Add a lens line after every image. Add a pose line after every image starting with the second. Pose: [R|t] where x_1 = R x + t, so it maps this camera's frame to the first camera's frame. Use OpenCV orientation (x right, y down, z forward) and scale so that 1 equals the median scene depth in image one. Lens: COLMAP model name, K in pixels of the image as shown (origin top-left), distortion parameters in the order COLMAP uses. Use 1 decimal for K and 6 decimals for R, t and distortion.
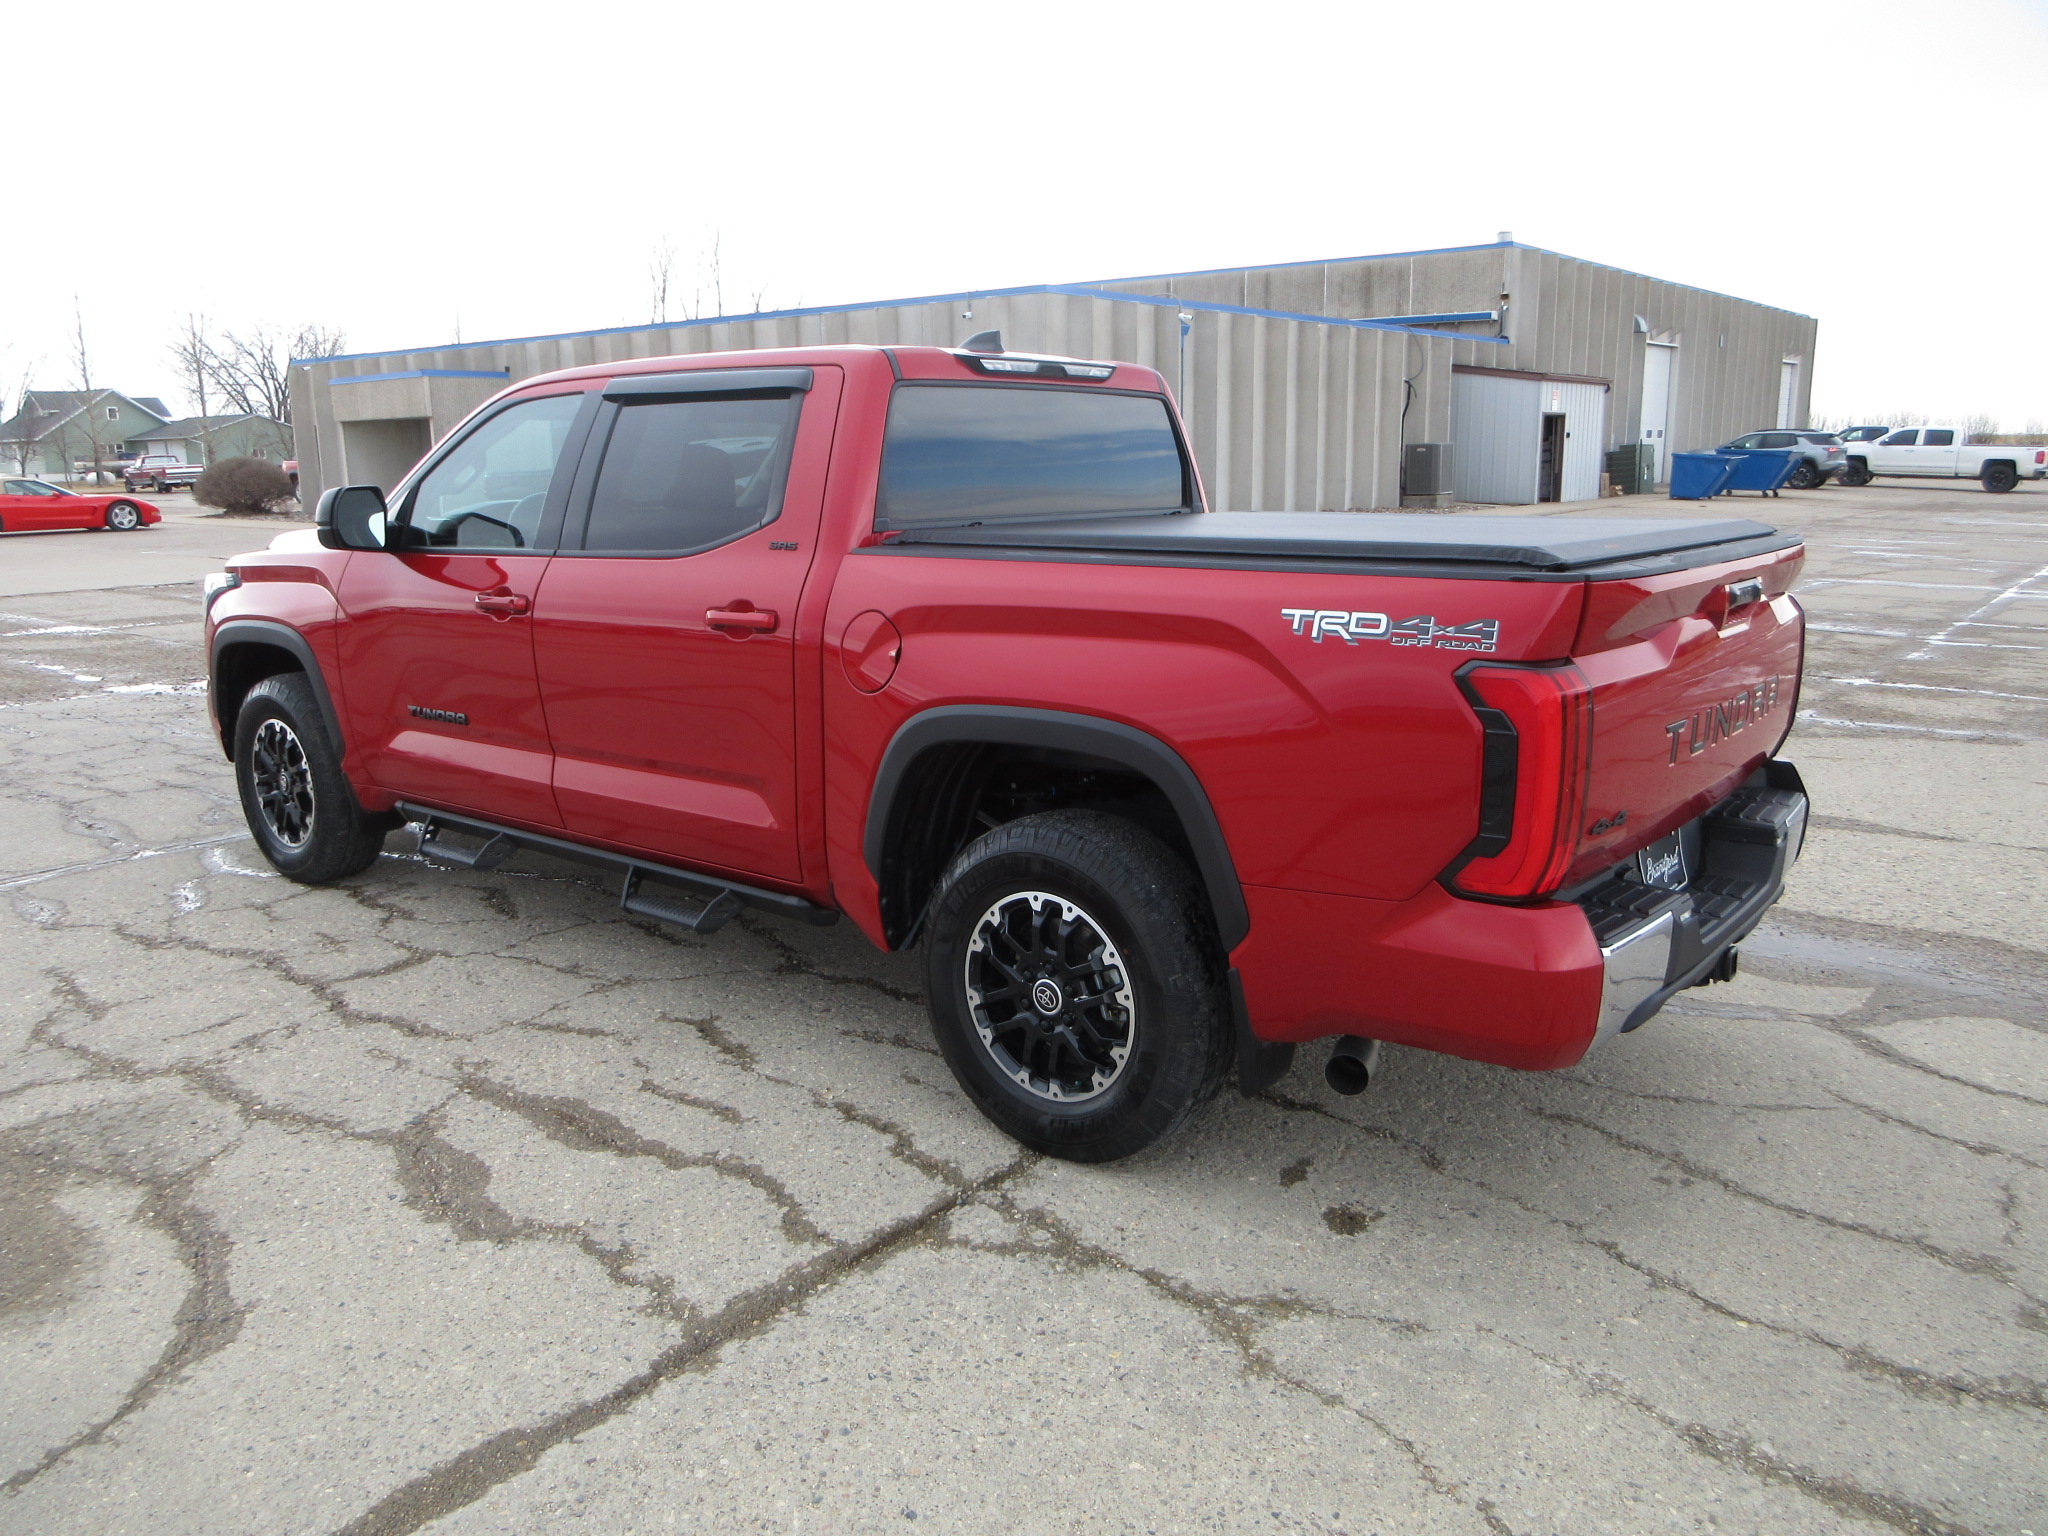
lens RADIAL K [[1550.8, 0, 1031.2], [0, 1550.8, 732.4], [0, 0, 1]] dist [-0.013039, -0.005389]
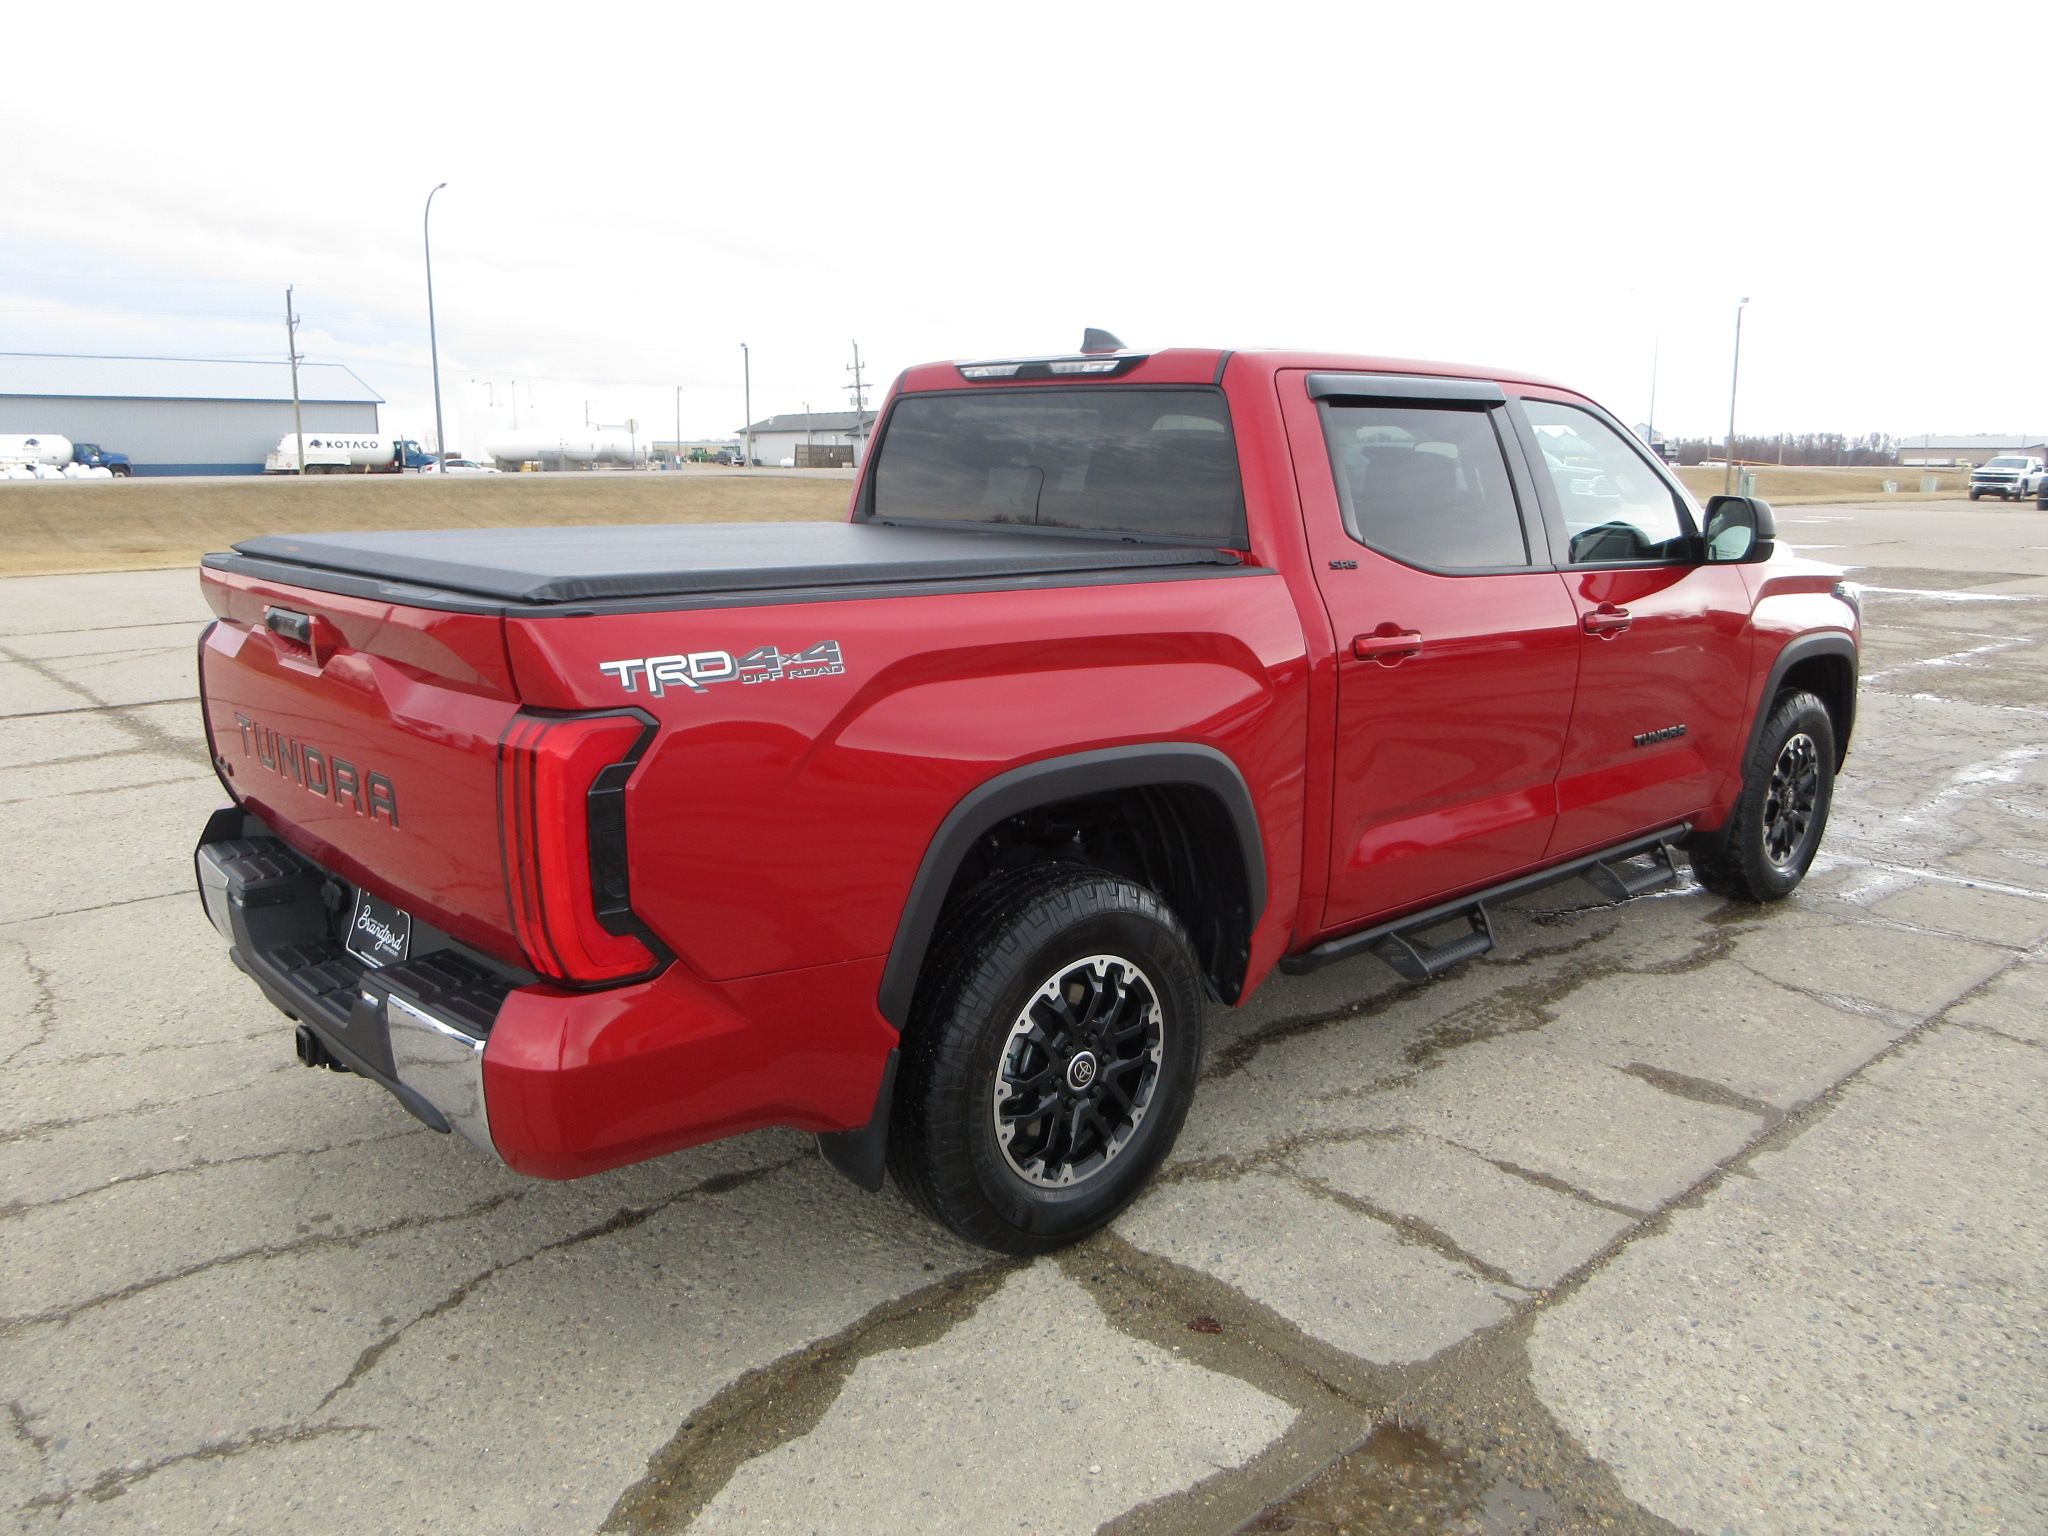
lens RADIAL K [[1542.2, 0, 1024.0], [0, 1542.2, 768.0], [0, 0, 1]] dist [-0.003446, -0.000132]
pose [[-0.153160, 0.211721, -0.965255, 1.199761], [-0.189900, 0.952268, 0.239005, -0.286589], [0.969783, 0.219908, -0.105643, 1.450913]]
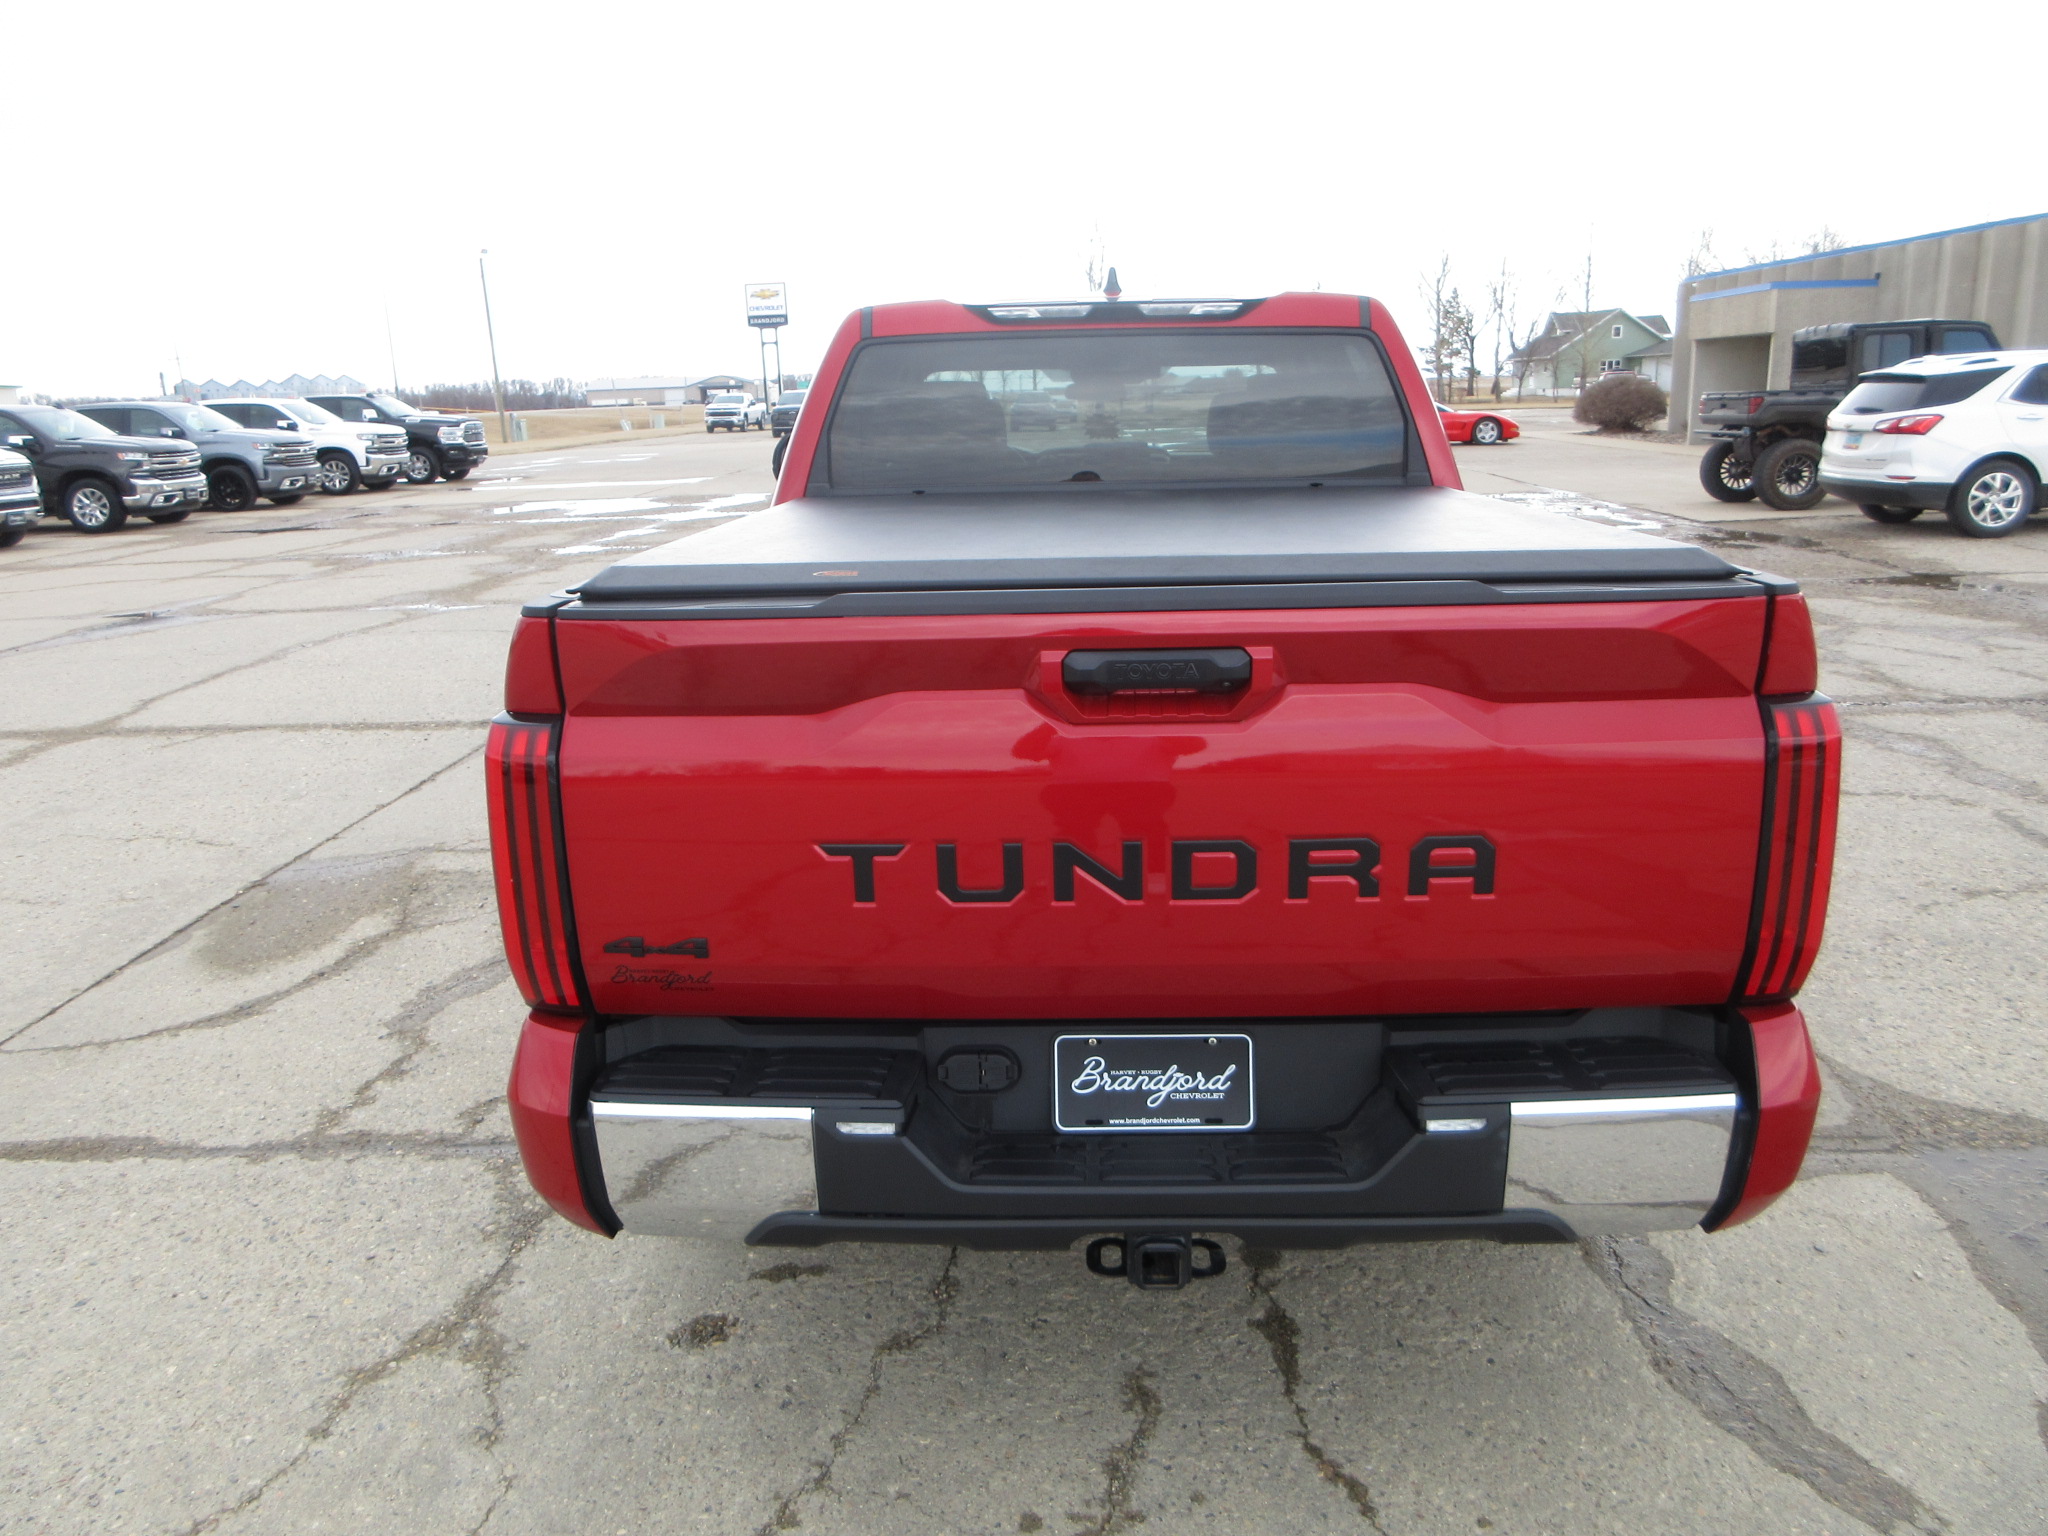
lens RADIAL K [[1550.8, 0, 1031.2], [0, 1550.8, 732.4], [0, 0, 1]] dist [-0.013039, -0.005389]
pose [[0.601830, 0.170694, -0.780170, 0.871710], [-0.127998, 0.984879, 0.116743, -0.127559], [0.788300, 0.029601, 0.614578, 0.573165]]
